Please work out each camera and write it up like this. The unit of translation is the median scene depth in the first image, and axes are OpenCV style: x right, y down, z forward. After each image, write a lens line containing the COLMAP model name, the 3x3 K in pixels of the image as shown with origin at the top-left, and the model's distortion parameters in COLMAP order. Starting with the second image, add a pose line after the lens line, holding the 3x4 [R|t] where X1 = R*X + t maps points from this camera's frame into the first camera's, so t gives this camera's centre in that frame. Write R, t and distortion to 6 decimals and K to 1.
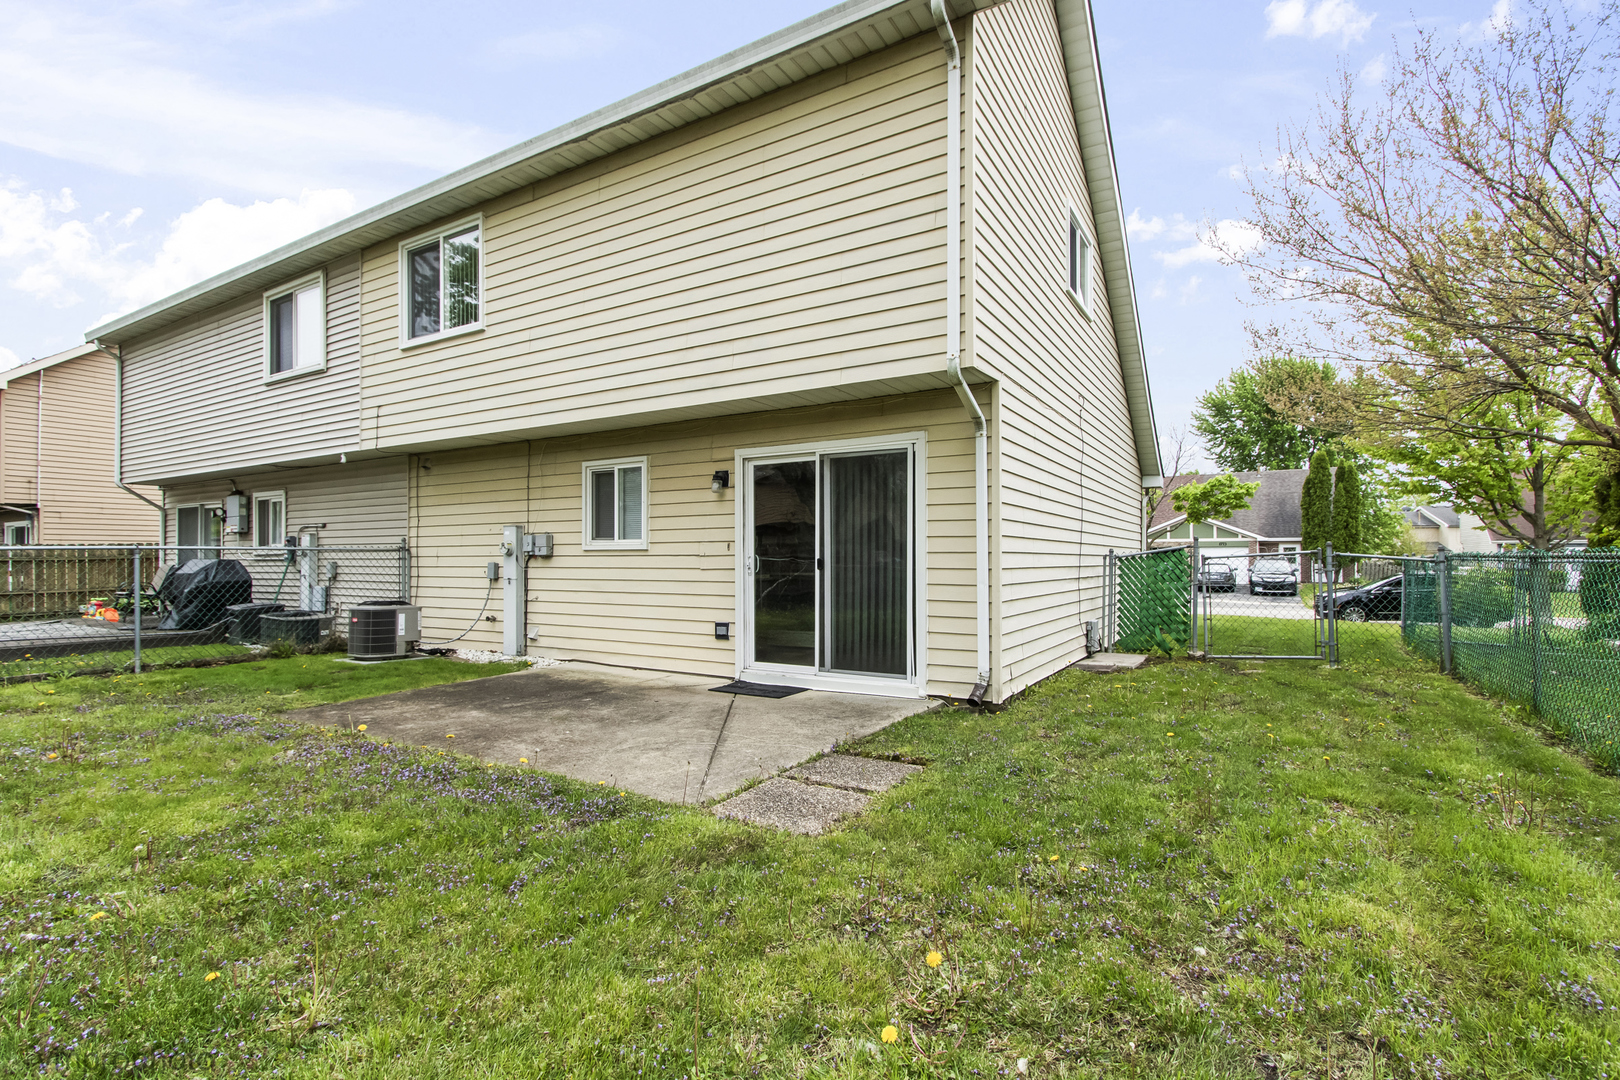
lens RADIAL K [[751.8, 0, 813.1], [0, 751.8, 551.6], [0, 0, 1]] dist [0.008273, -0.001222]
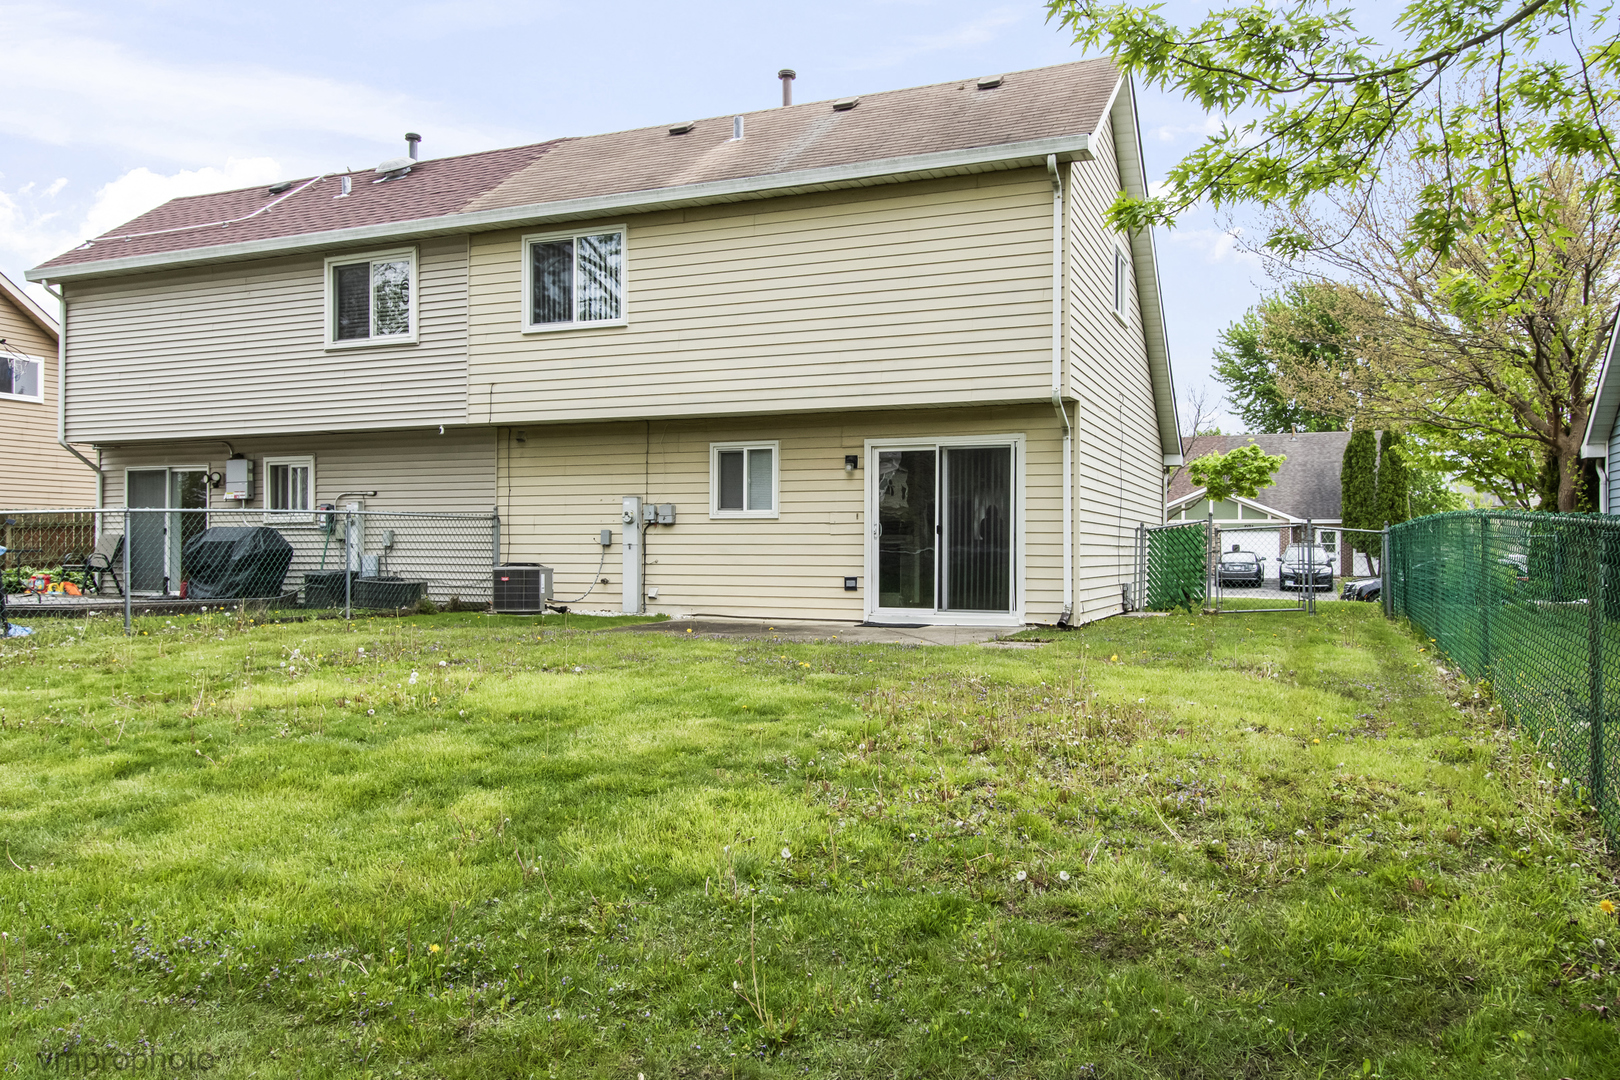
lens RADIAL K [[1195.1, 0, 808.7], [0, 1195.1, 539.6], [0, 0, 1]] dist [0.001964, 0.000487]
pose [[0.990228, 0.006763, 0.139295, -0.387485], [-0.006926, 0.999976, 0.000687, 0.026055], [-0.139287, -0.001646, 0.990251, -0.789549]]
